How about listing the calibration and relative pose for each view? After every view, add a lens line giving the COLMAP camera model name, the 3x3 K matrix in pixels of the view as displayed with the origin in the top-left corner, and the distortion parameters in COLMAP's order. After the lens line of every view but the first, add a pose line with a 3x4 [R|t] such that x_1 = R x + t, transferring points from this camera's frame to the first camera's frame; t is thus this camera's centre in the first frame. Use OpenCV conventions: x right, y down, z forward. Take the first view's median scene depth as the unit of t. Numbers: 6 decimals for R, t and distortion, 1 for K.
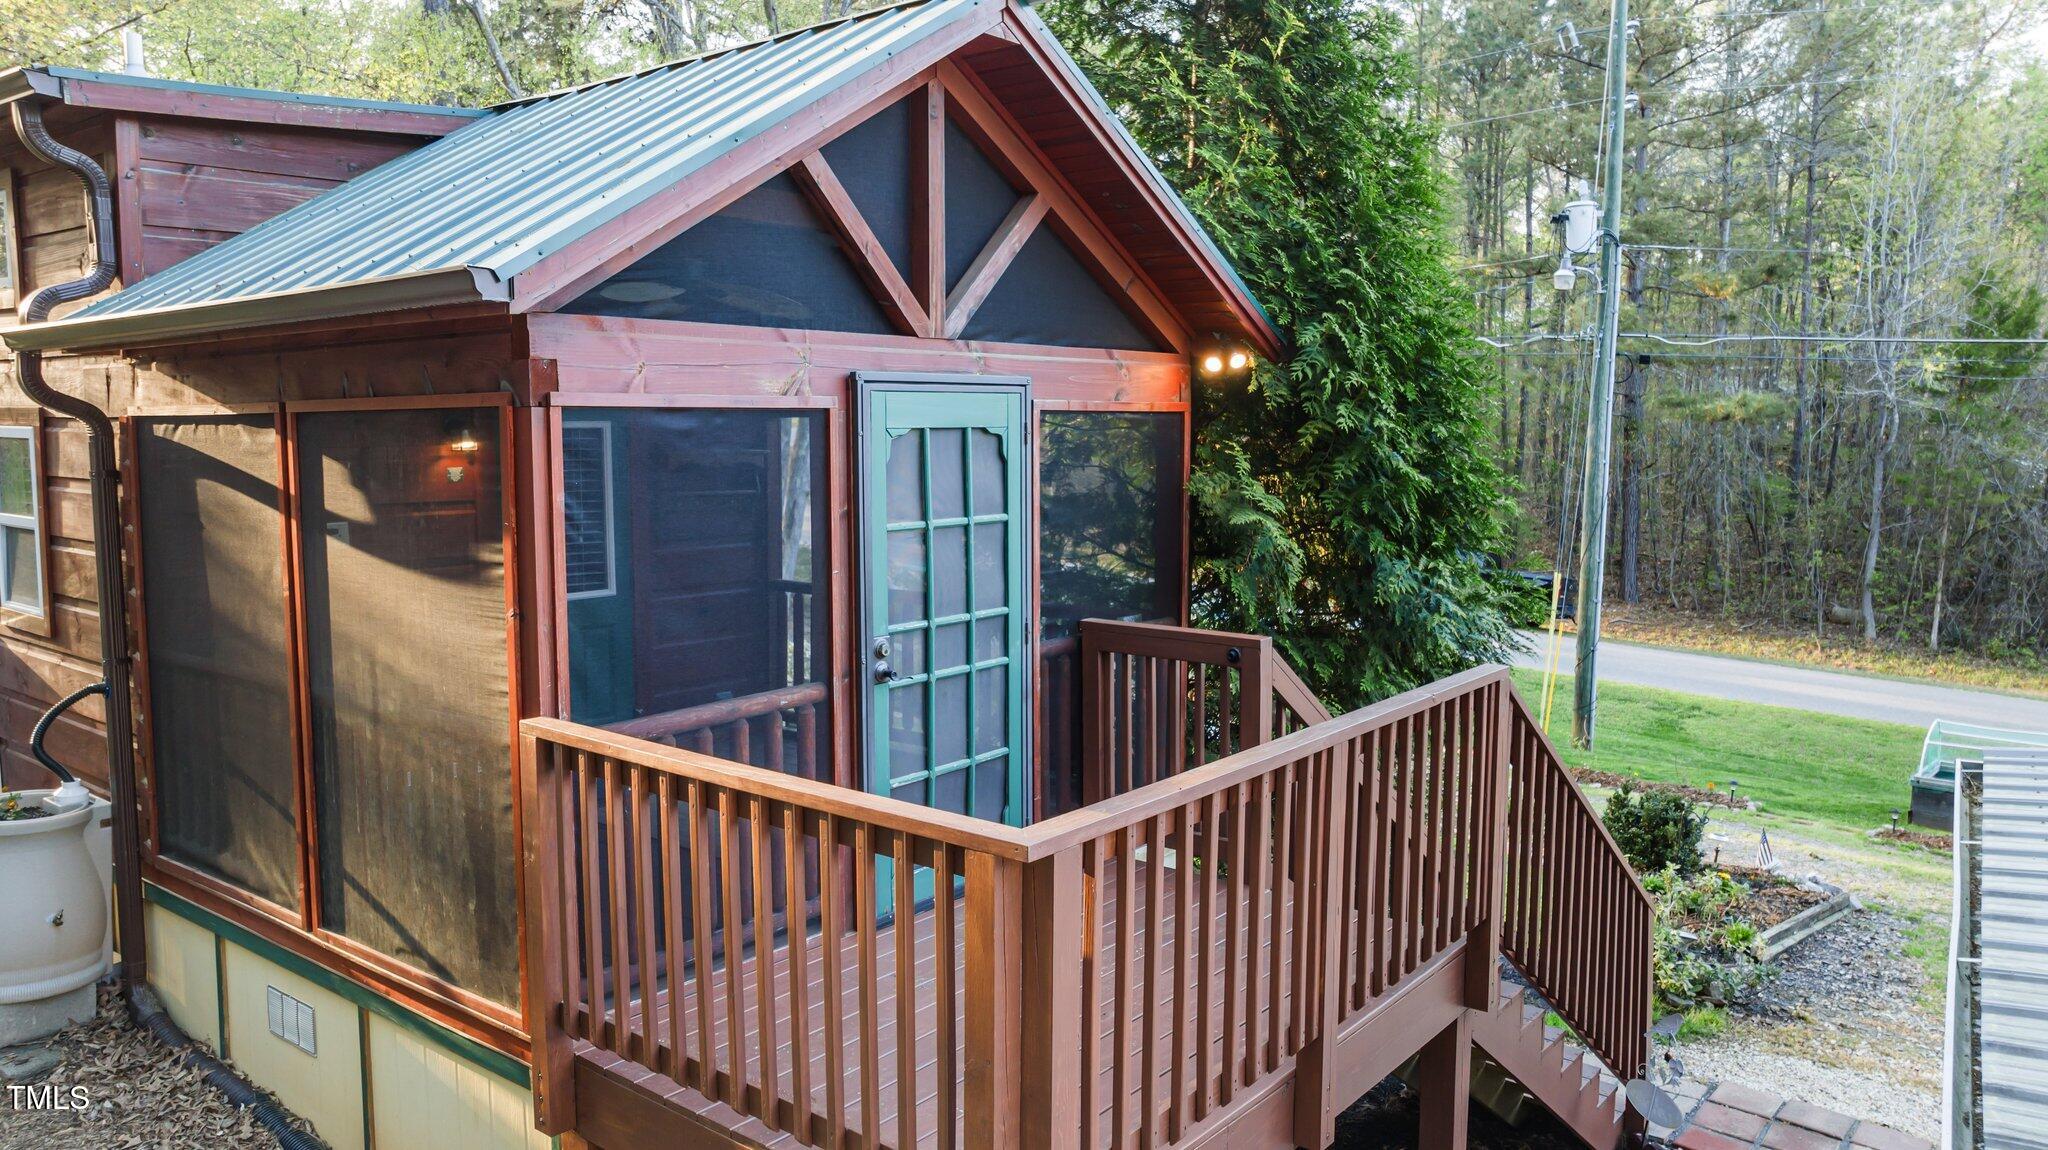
lens RADIAL K [[1438.1, 0, 1022.5], [0, 1438.1, 577.2], [0, 0, 1]] dist [0.044696, -0.000247]
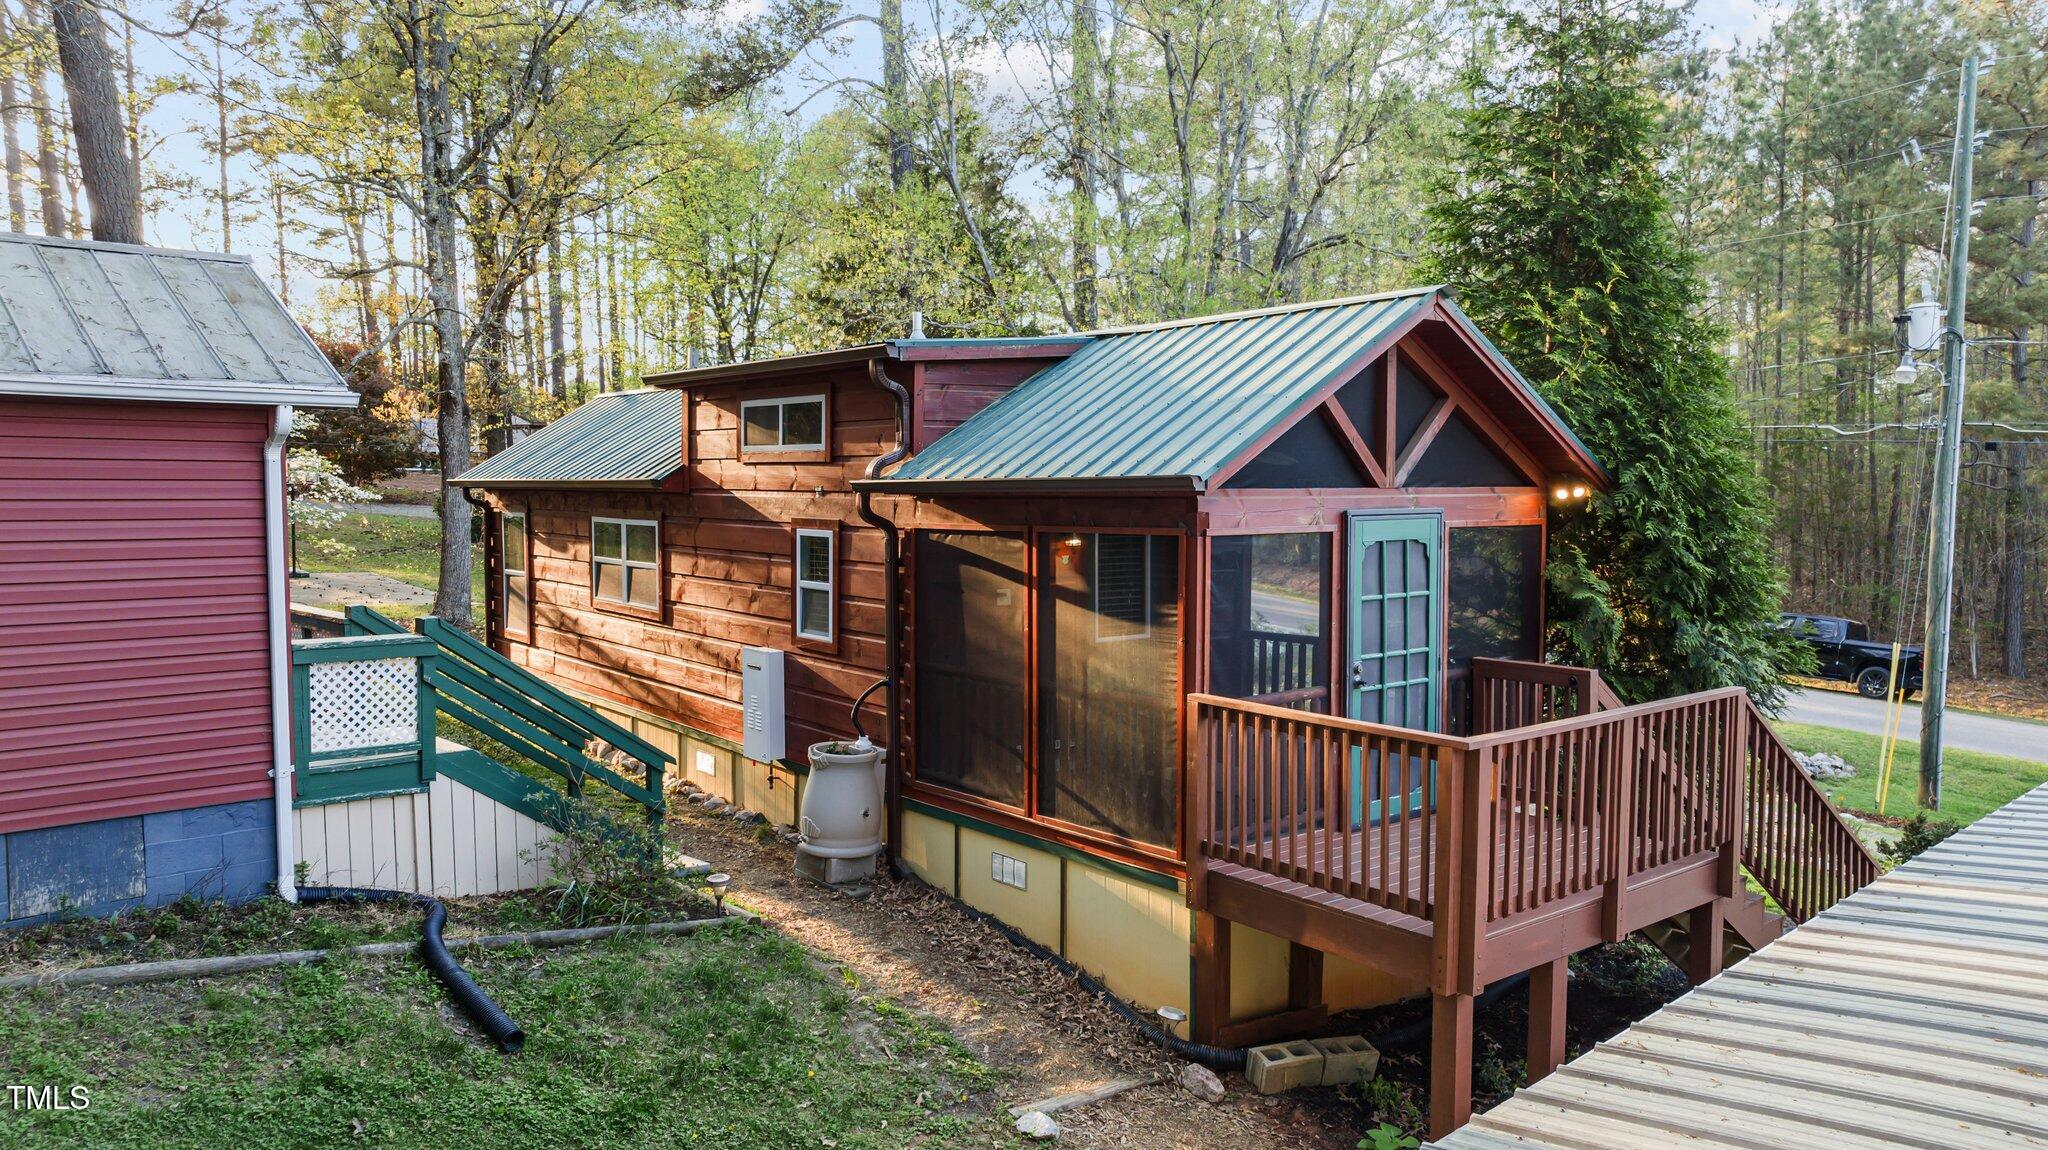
lens RADIAL K [[1506.2, 0, 1025.0], [0, 1506.2, 578.0], [0, 0, 1]] dist [-0.000420, 0.007256]
pose [[0.976634, 0.012671, -0.214533, -0.089337], [-0.021430, 0.999027, -0.038551, 0.017237], [0.213836, 0.042248, 0.975956, -0.757512]]
